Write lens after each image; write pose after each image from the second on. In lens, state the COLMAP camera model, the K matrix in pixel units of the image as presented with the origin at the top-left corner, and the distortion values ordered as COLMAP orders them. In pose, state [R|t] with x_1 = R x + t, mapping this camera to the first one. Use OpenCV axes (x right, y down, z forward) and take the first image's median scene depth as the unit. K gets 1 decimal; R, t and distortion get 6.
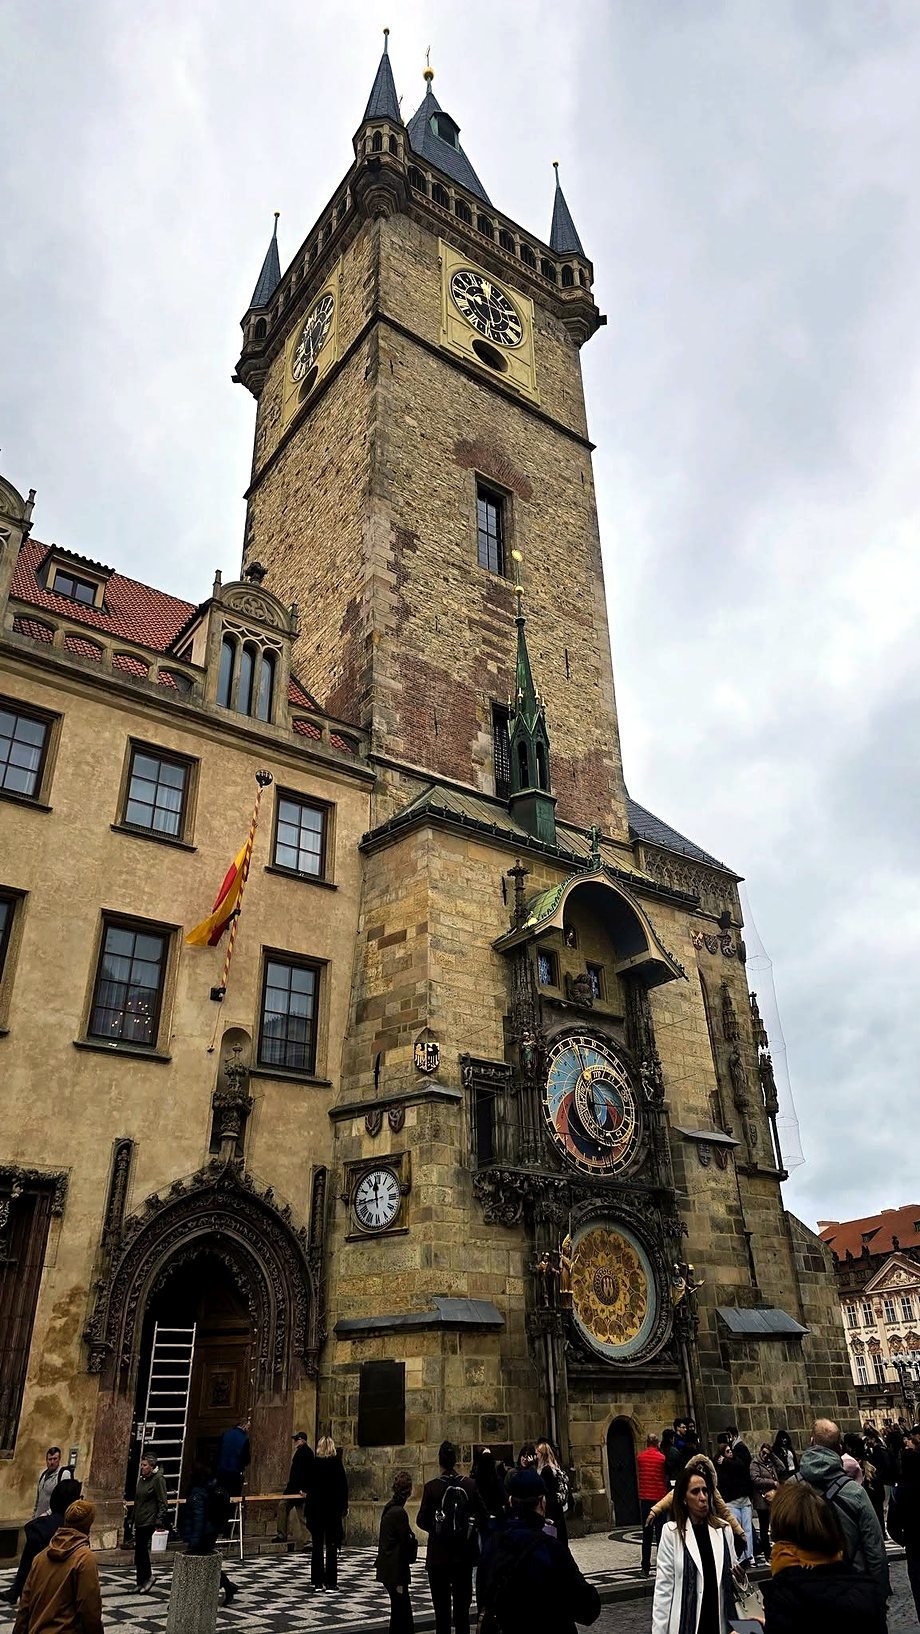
lens RADIAL K [[1085.9, 0, 460.0], [0, 1085.9, 817.0], [0, 0, 1]] dist [0.041889, 0.000010]
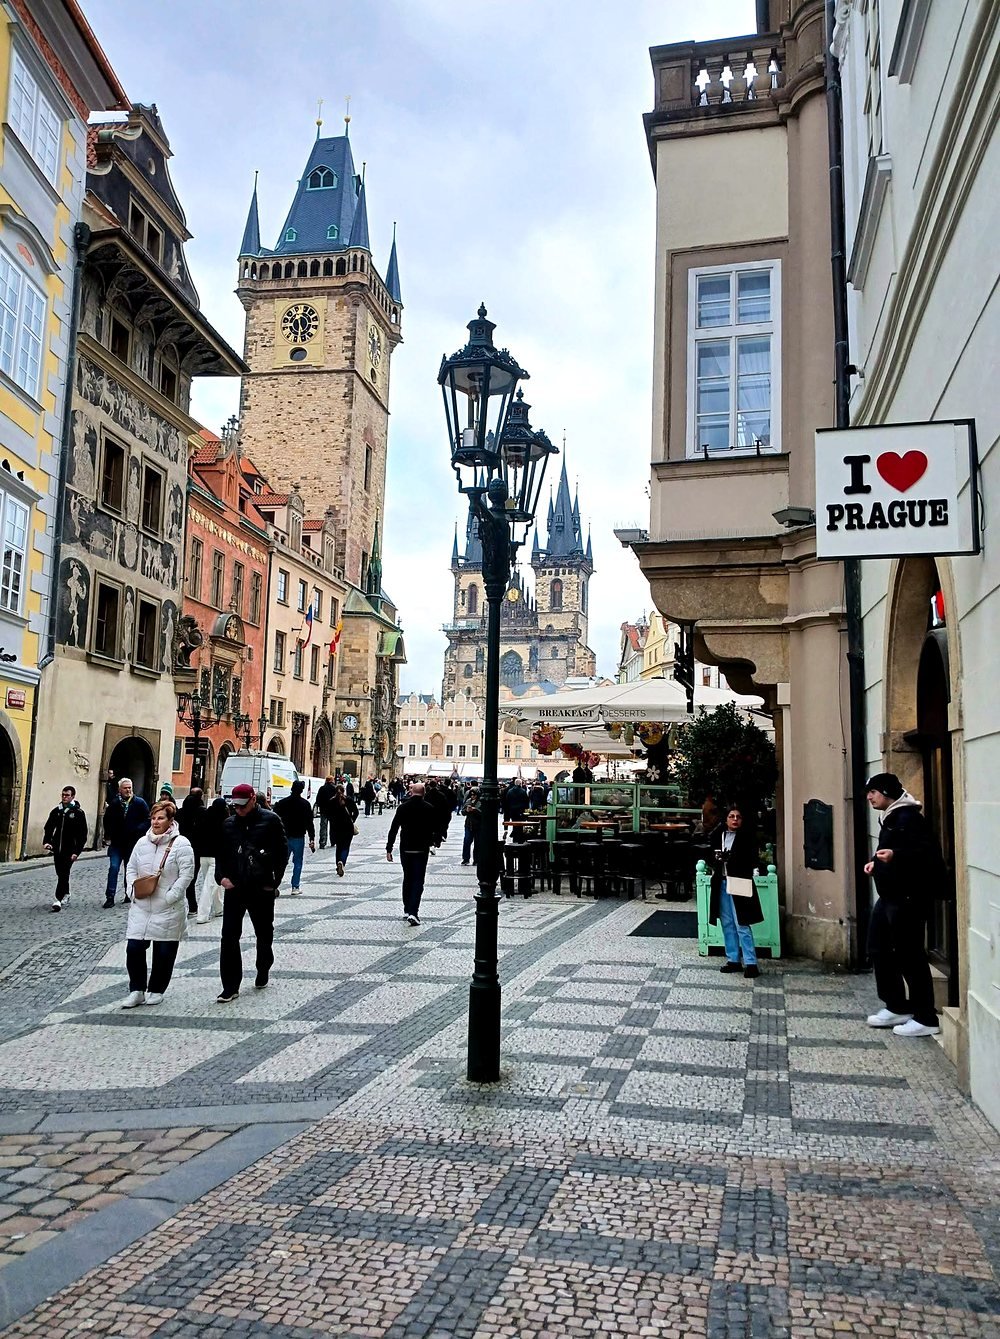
lens RADIAL K [[1083.7, 0, 500.0], [0, 1083.7, 669.5], [0, 0, 1]] dist [-0.000092, 0.000031]
pose [[0.731124, 0.149883, 0.665577, -2.126974], [-0.374207, 0.903826, 0.207525, -0.761320], [-0.570462, -0.400790, 0.716897, -1.846042]]
